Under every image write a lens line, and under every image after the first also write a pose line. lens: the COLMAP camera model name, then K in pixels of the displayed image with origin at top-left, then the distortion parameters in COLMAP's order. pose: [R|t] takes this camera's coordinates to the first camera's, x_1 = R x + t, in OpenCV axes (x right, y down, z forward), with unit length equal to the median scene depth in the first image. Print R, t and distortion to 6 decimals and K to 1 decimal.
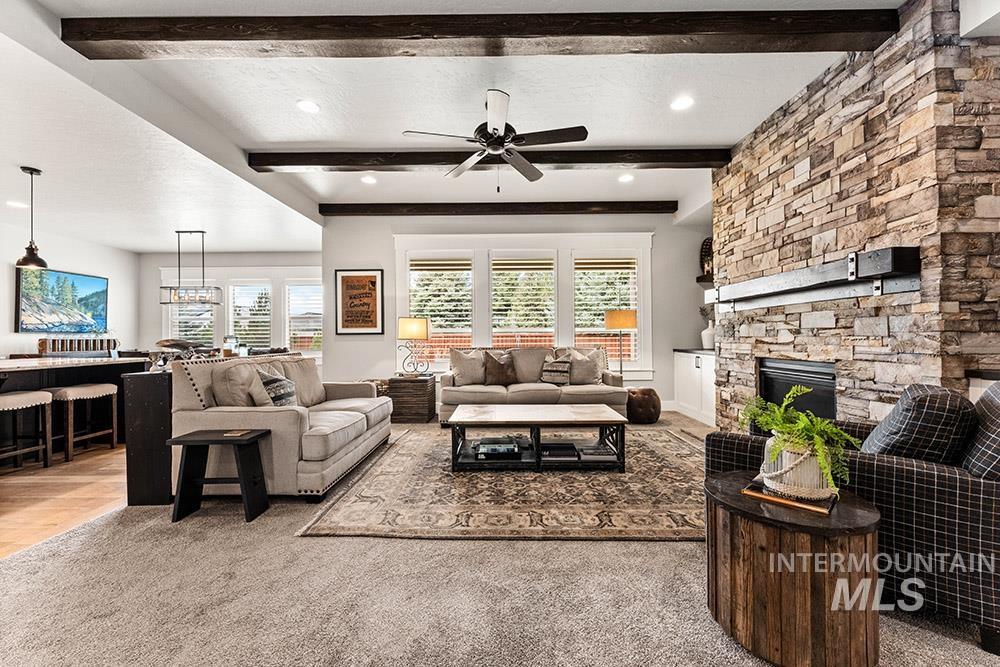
lens RADIAL K [[403.0, 0, 500.0], [0, 403.0, 333.5], [0, 0, 1]] dist [0.001895, 0.000243]
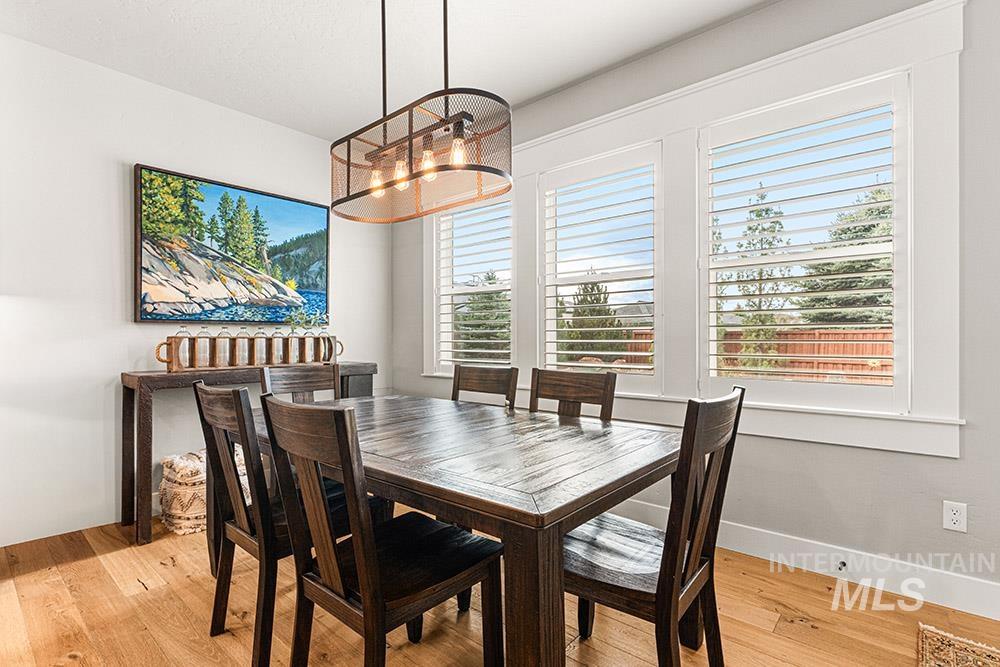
lens RADIAL K [[478.2, 0, 496.1], [0, 478.2, 334.2], [0, 0, 1]] dist [-0.002480, -0.000477]
pose [[0.759618, -0.002084, -0.650367, -0.555397], [0.007052, 0.999962, 0.005032, 0.010614], [0.650332, -0.008409, 0.759604, 0.841232]]
